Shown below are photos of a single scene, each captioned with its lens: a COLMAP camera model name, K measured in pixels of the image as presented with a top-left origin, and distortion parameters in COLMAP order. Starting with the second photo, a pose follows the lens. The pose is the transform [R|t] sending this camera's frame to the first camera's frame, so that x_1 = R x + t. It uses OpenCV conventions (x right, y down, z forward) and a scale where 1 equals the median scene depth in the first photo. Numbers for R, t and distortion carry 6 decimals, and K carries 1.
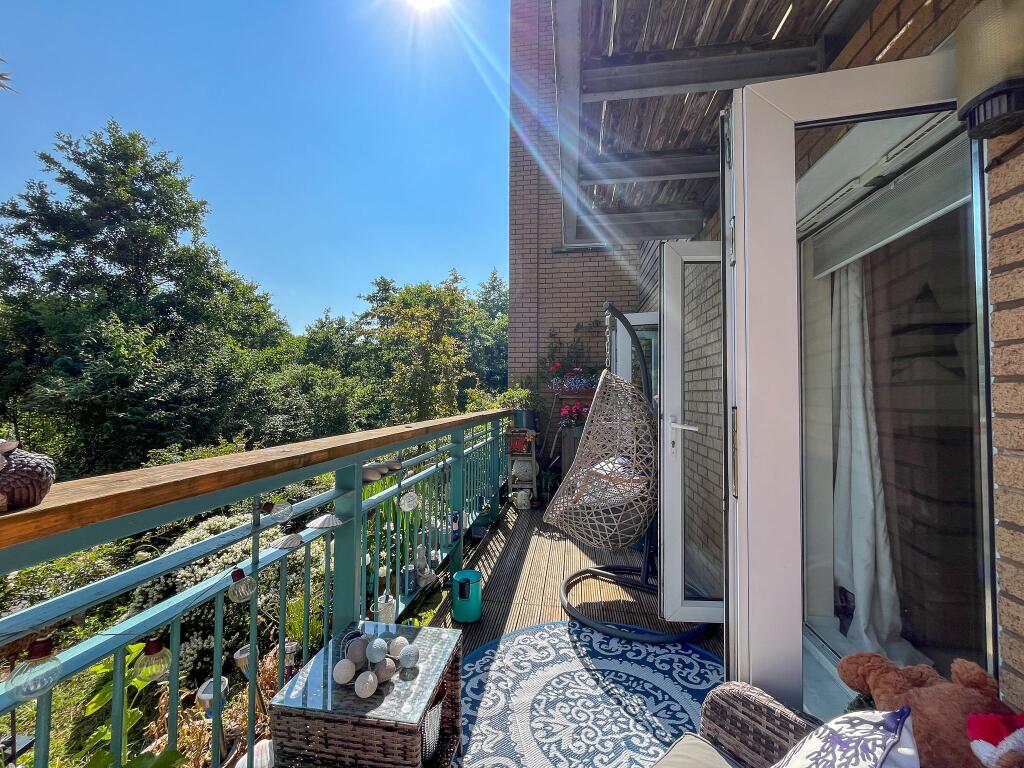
lens RADIAL K [[412.0, 0, 511.4], [0, 412.0, 383.6], [0, 0, 1]] dist [-0.002156, -0.000653]
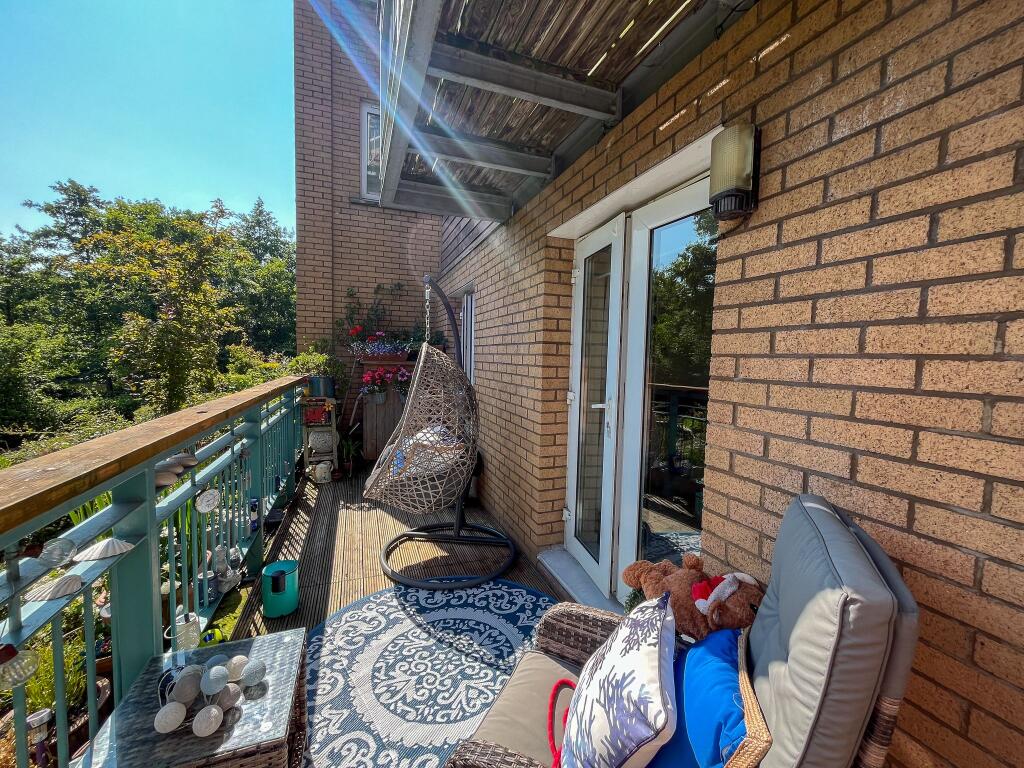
lens RADIAL K [[412.0, 0, 511.2], [0, 412.0, 383.3], [0, 0, 1]] dist [-0.002156, -0.000653]
pose [[0.874671, -0.018454, 0.484365, -0.110015], [-0.030338, 0.995232, 0.092703, -0.047235], [-0.483766, -0.095779, 0.869941, -0.002920]]
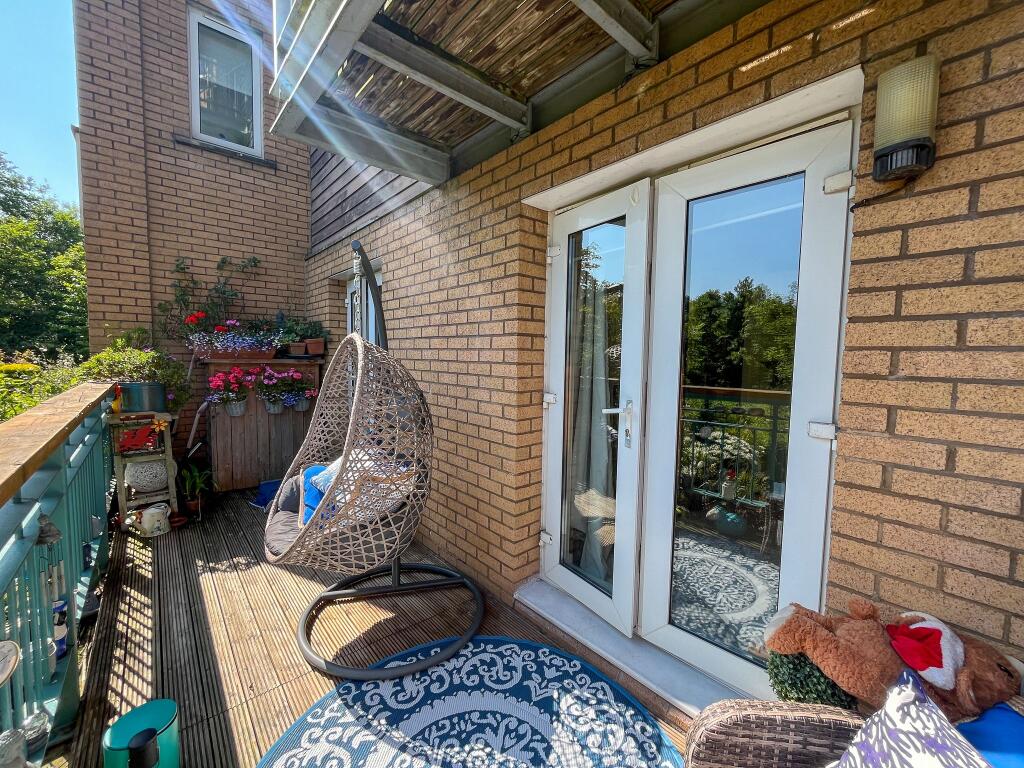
lens RADIAL K [[412.0, 0, 511.7], [0, 412.0, 383.1], [0, 0, 1]] dist [-0.002156, -0.000653]
pose [[0.648268, -0.048810, 0.759847, -0.208530], [-0.032684, 0.995239, 0.091815, -0.030374], [-0.760711, -0.084356, 0.643586, 0.405788]]
